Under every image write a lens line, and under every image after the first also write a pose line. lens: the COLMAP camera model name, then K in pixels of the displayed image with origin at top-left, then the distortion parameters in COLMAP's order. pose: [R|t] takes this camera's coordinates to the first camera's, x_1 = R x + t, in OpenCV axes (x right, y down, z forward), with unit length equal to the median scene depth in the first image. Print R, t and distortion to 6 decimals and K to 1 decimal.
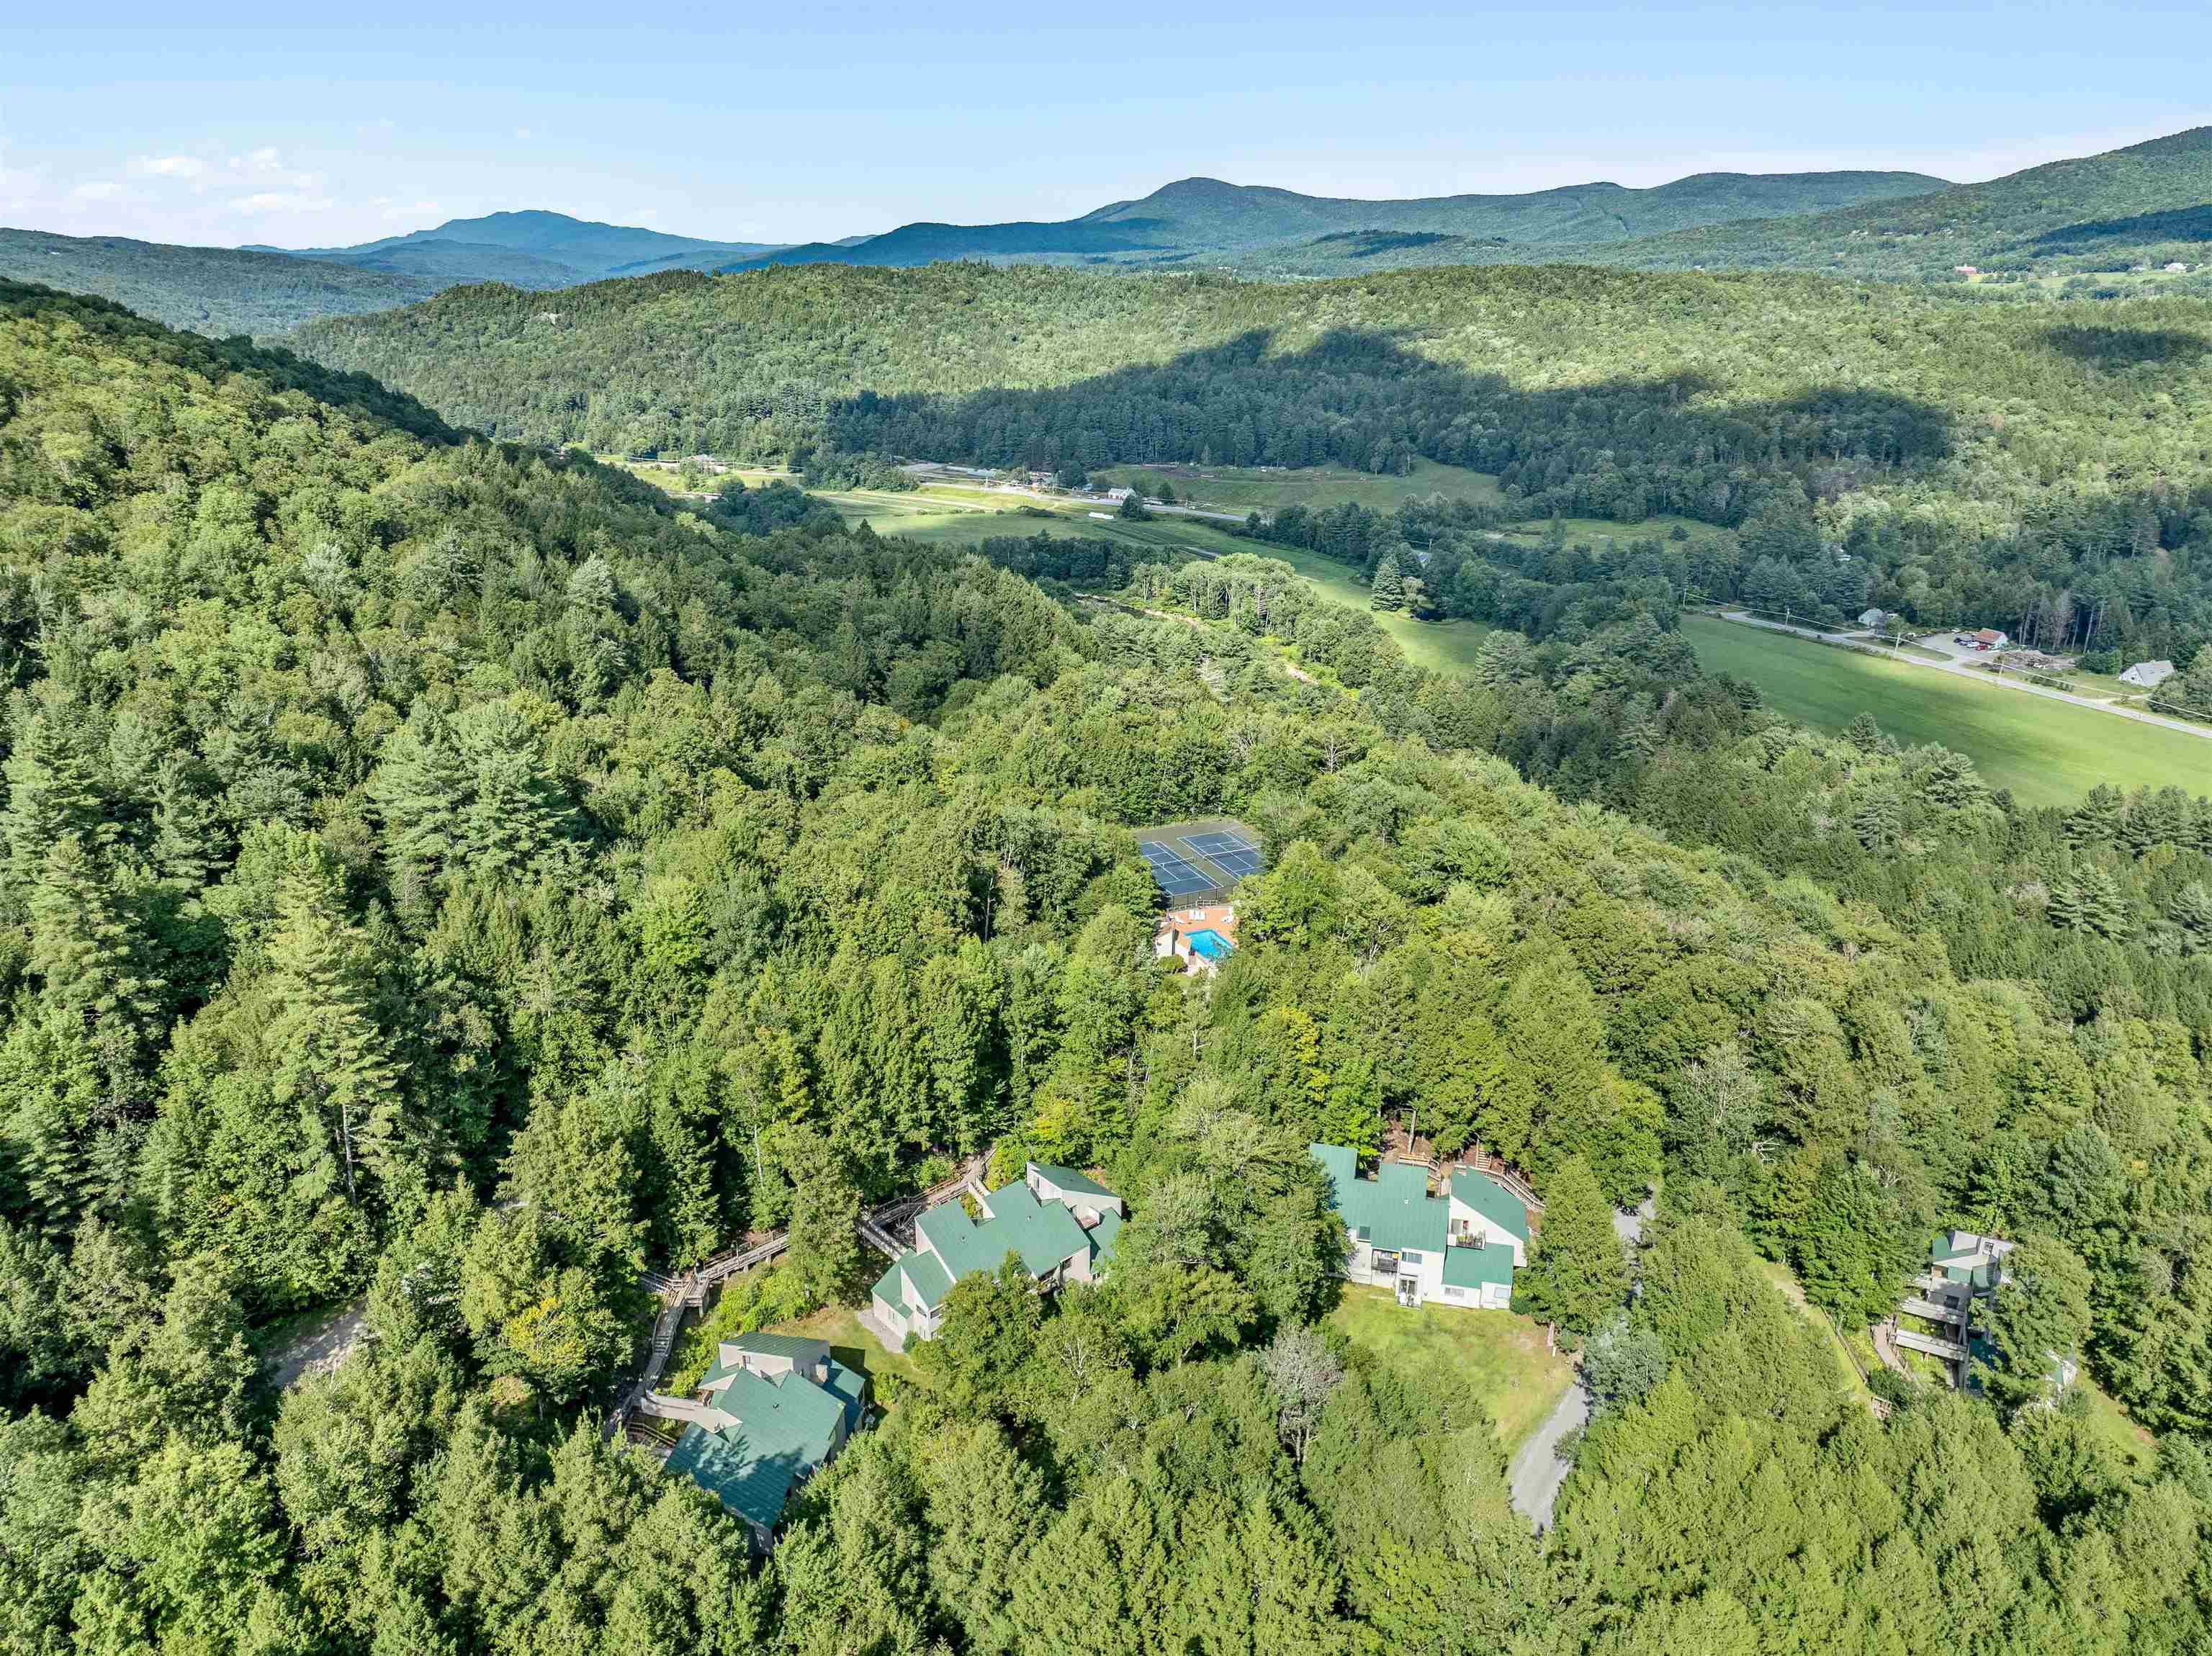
lens RADIAL K [[1551.0, 0, 1104.8], [0, 1551.0, 832.9], [0, 0, 1]] dist [-0.043540, 0.009797]
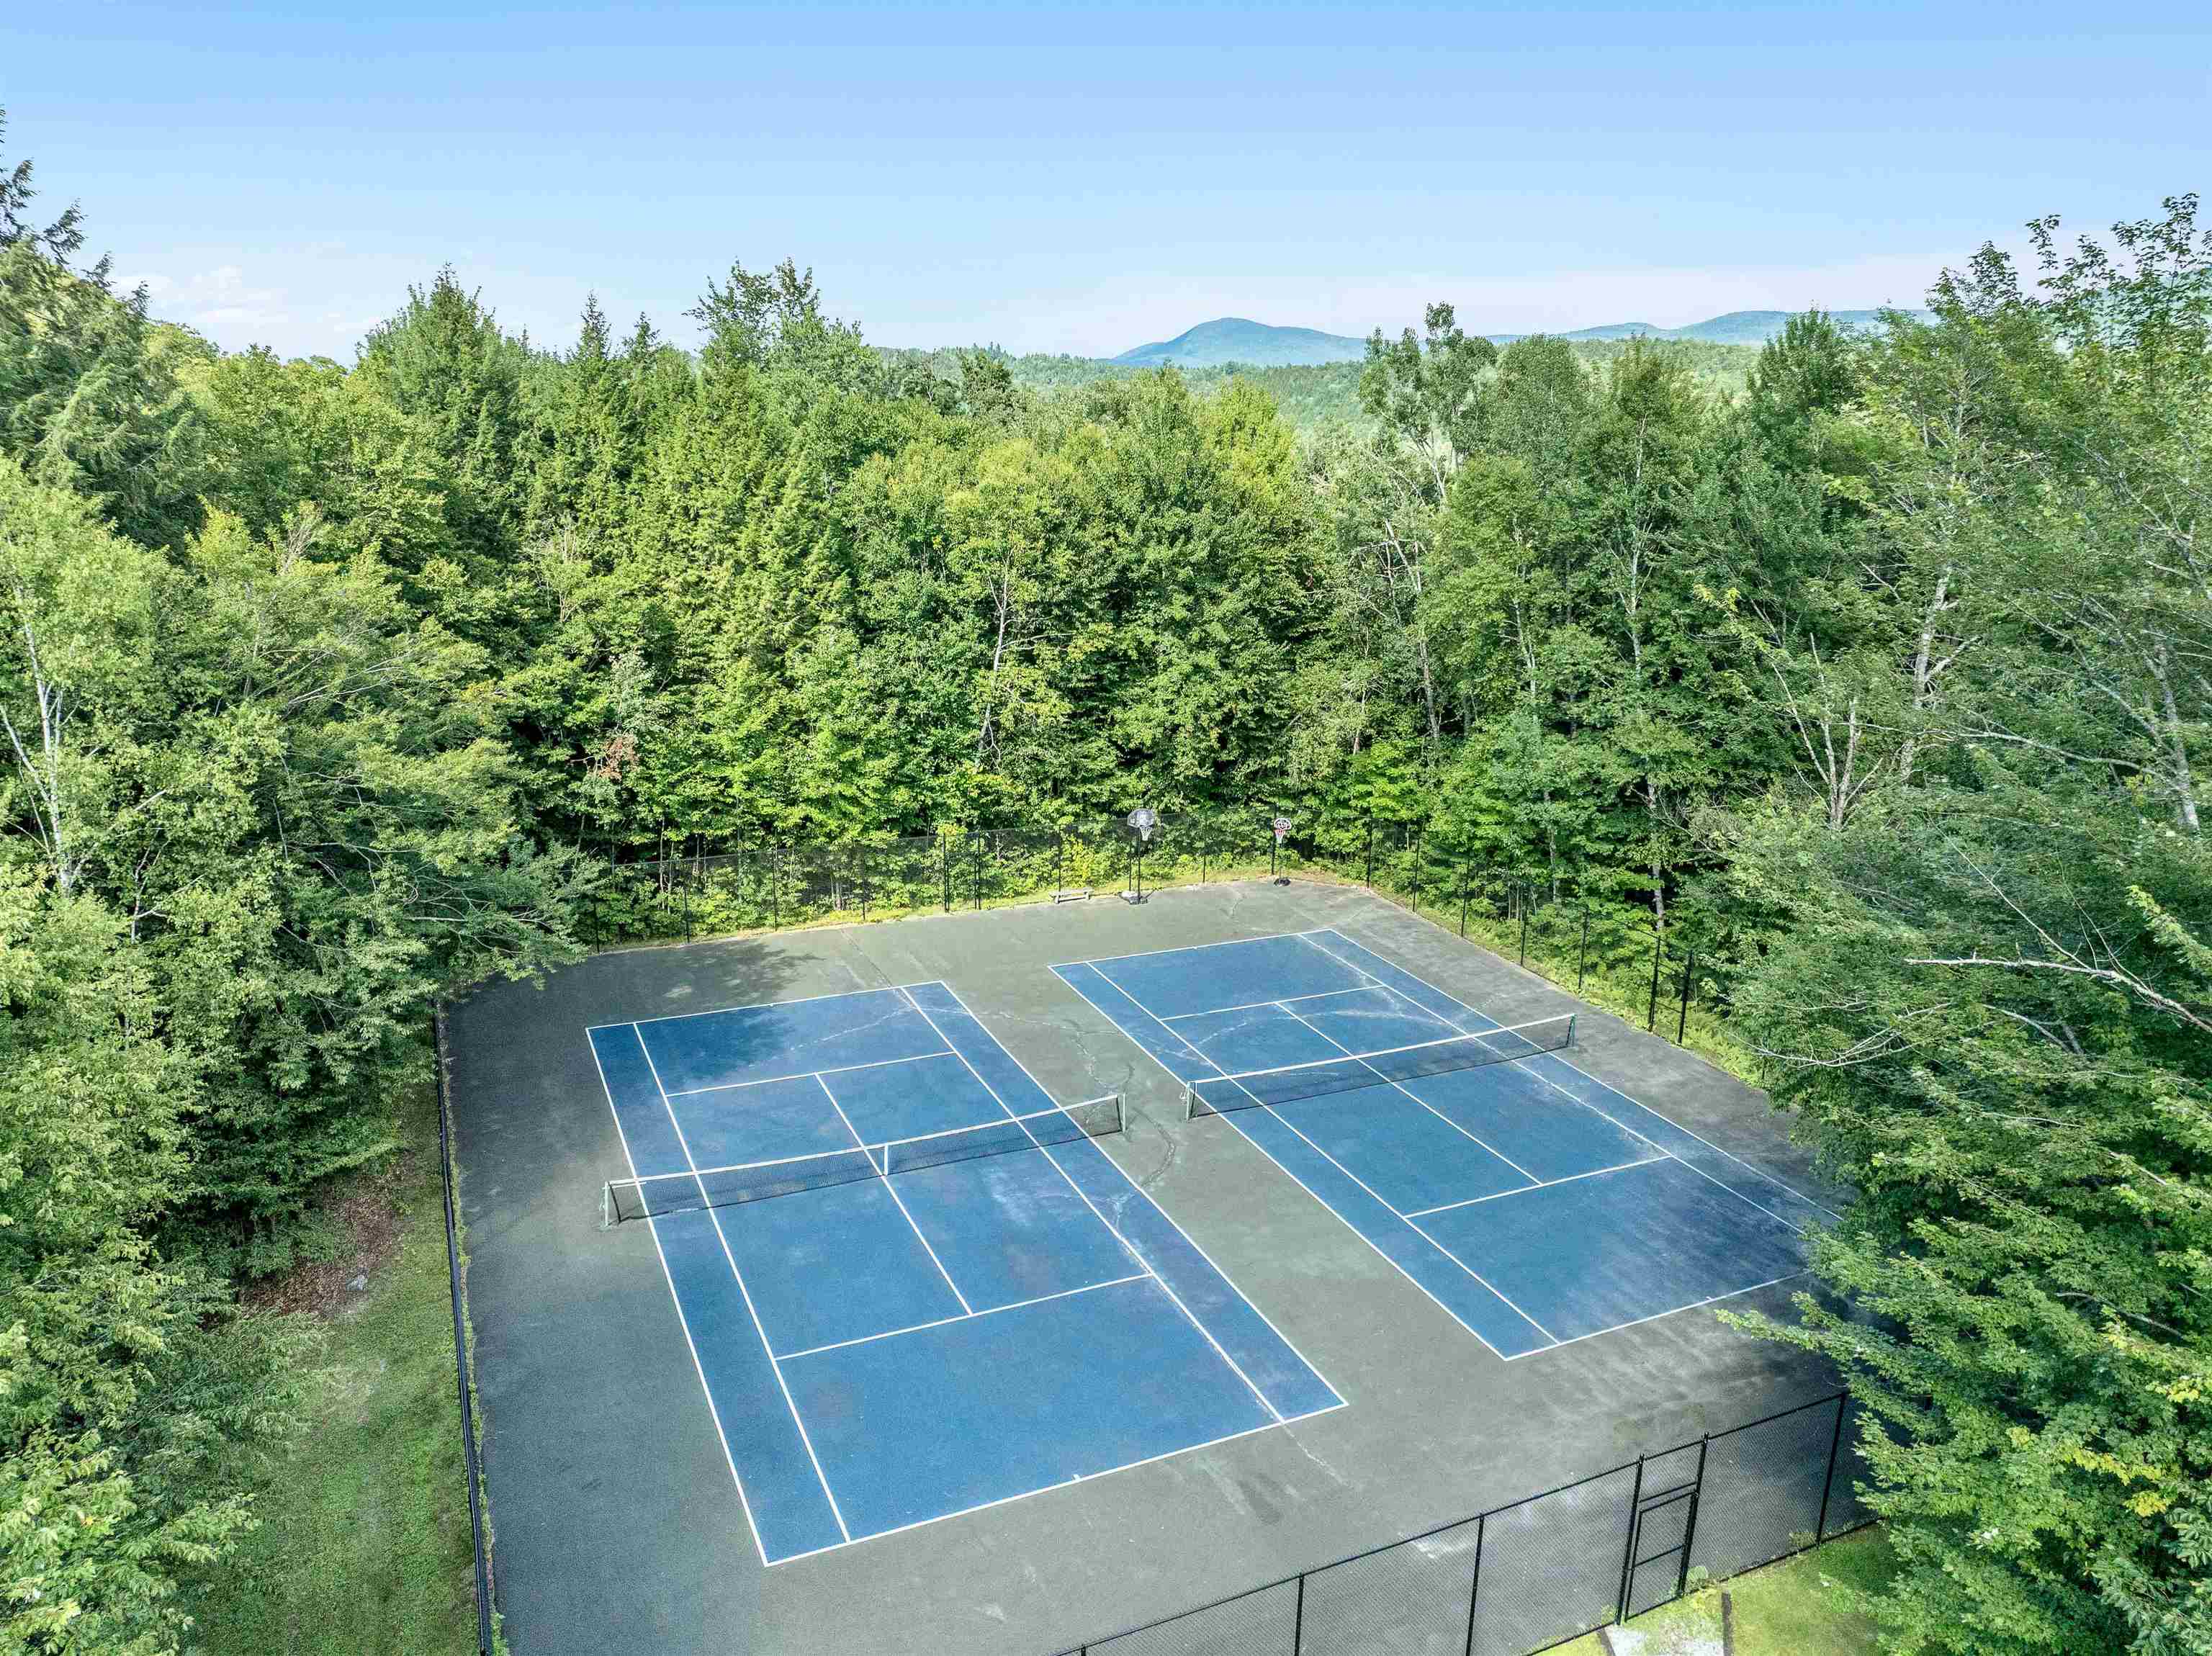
lens RADIAL K [[1551.0, 0, 1125.2], [0, 1551.0, 831.3], [0, 0, 1]] dist [-0.043540, 0.009797]
pose [[0.999881, 0.014967, -0.003834, 0.054481], [-0.015249, 0.995916, -0.088986, 0.003639], [0.002487, 0.089034, 0.996025, 0.796908]]
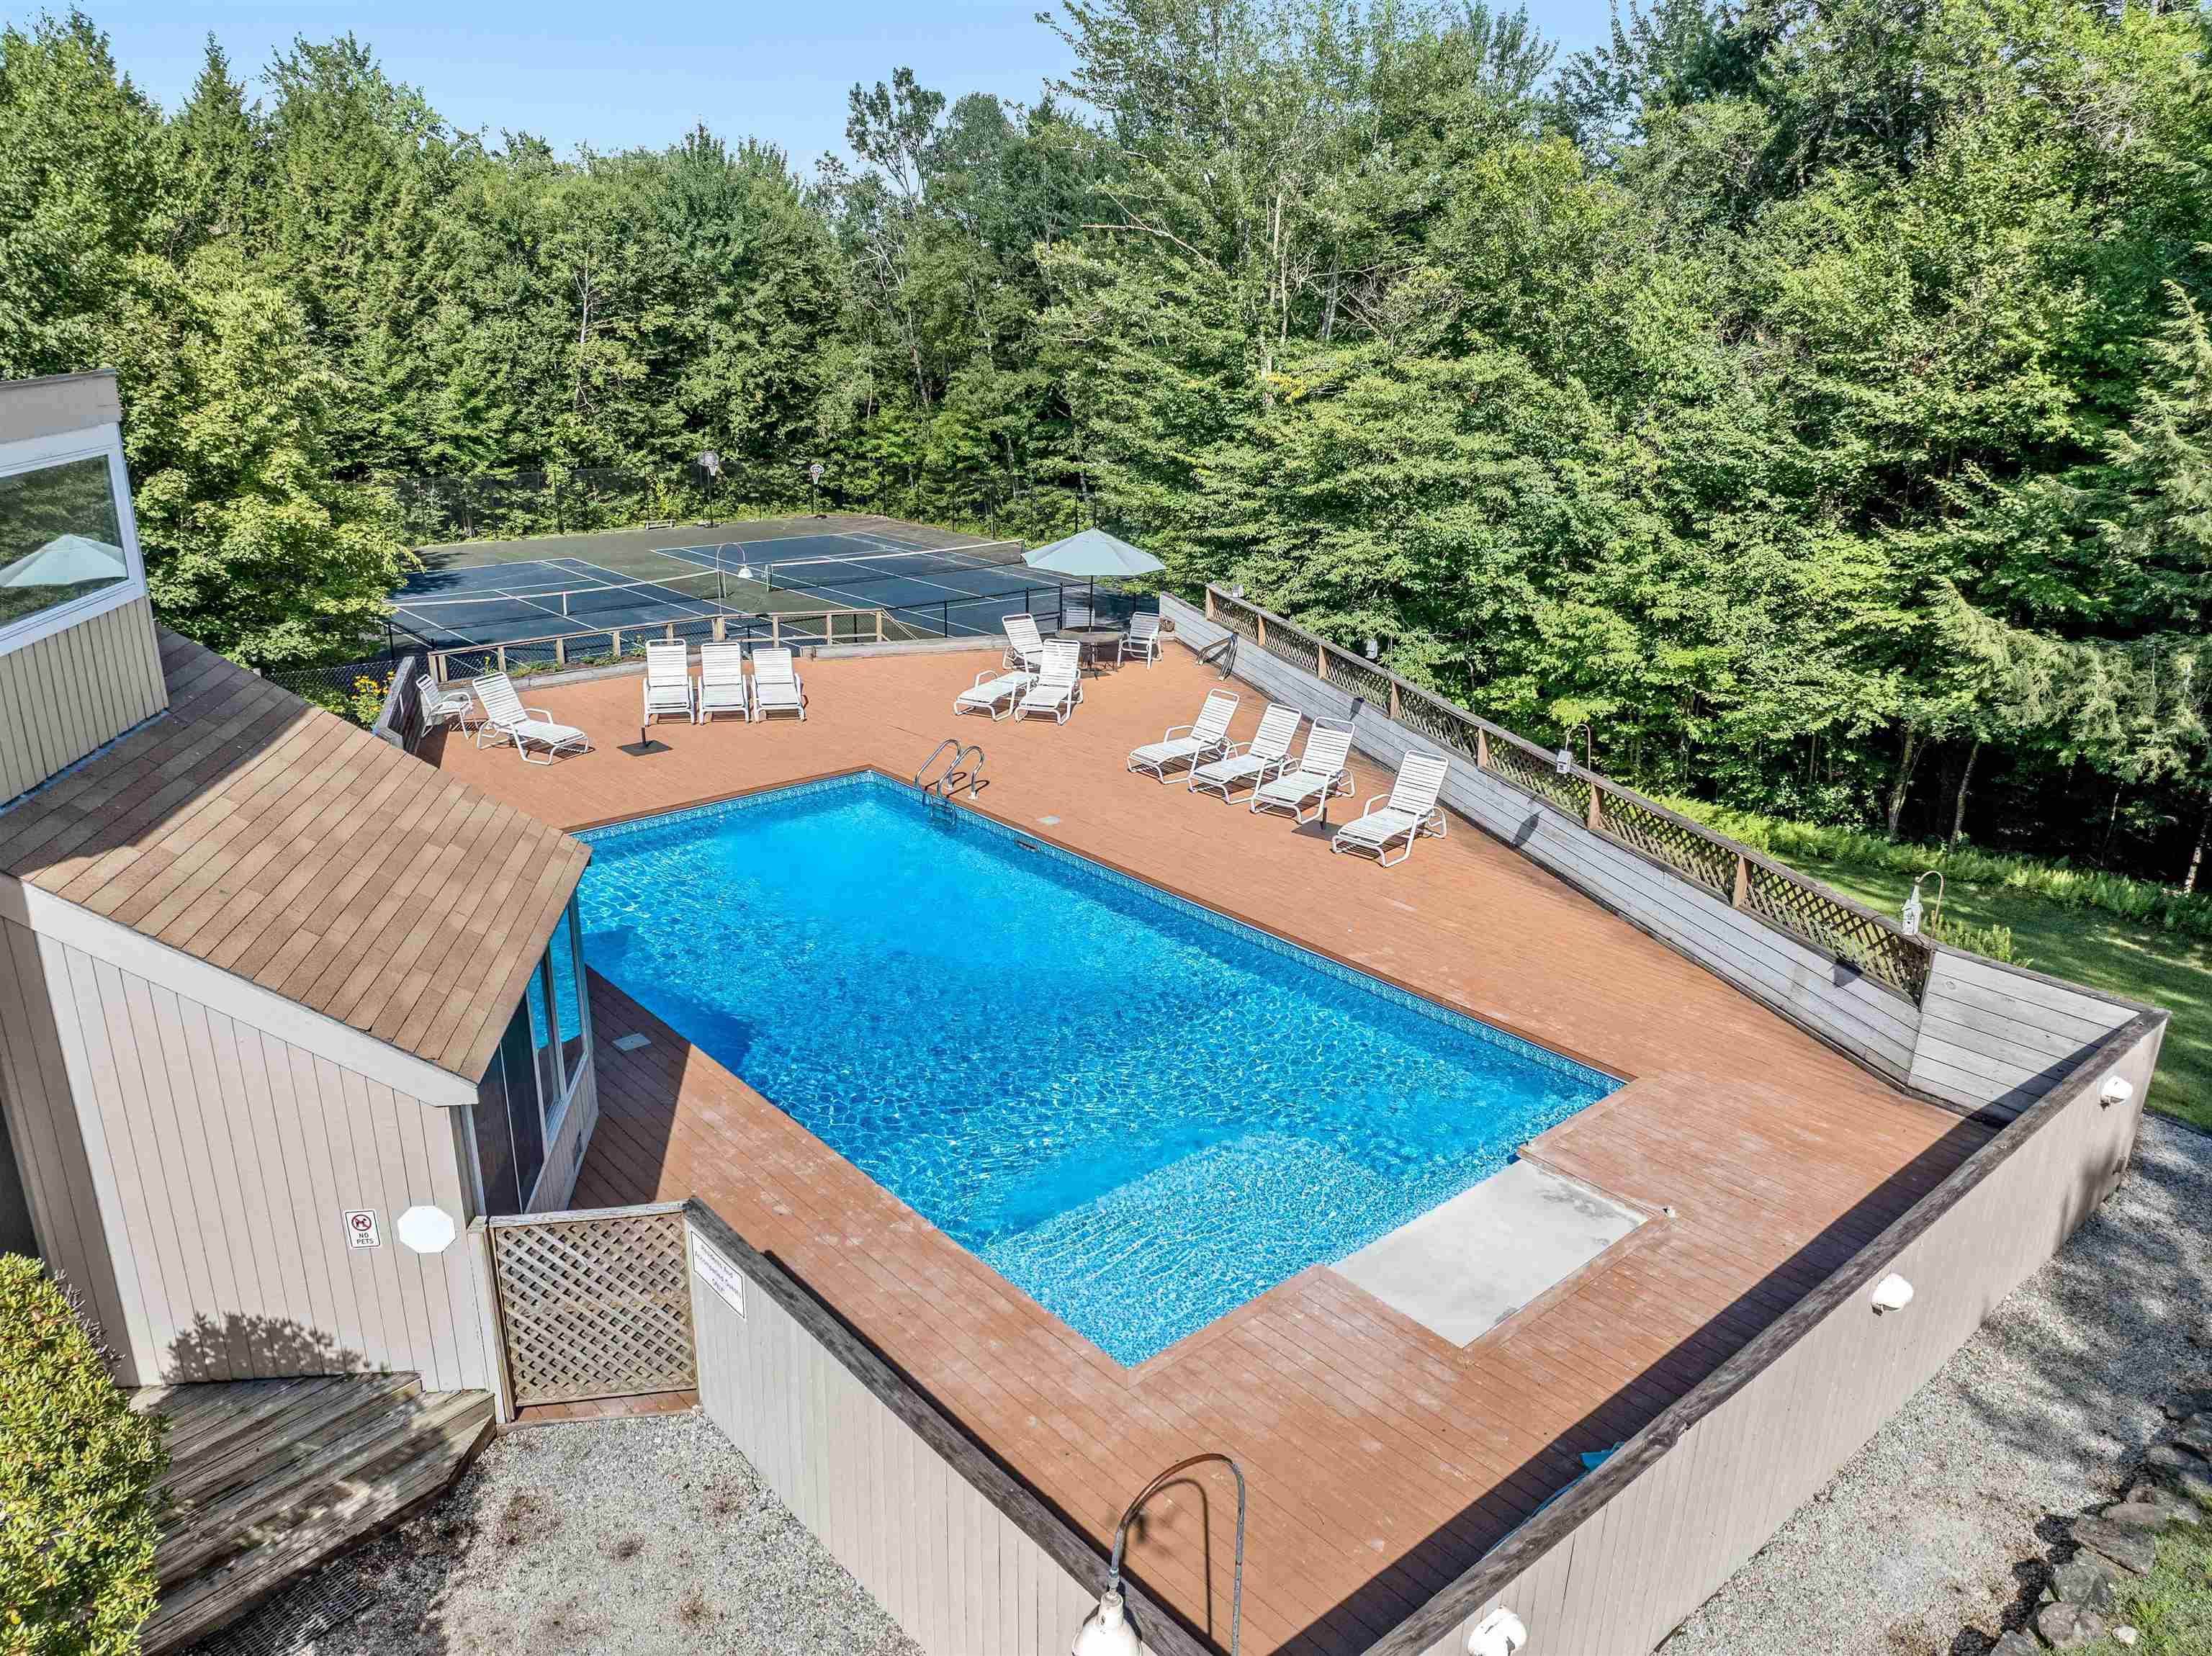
lens RADIAL K [[1551.0, 0, 1123.4], [0, 1551.0, 827.0], [0, 0, 1]] dist [-0.043540, 0.009797]
pose [[0.956857, -0.077638, 0.279994, 0.045315], [0.084646, 0.996326, -0.013008, 0.054157], [-0.277955, 0.036148, 0.959914, 0.728855]]
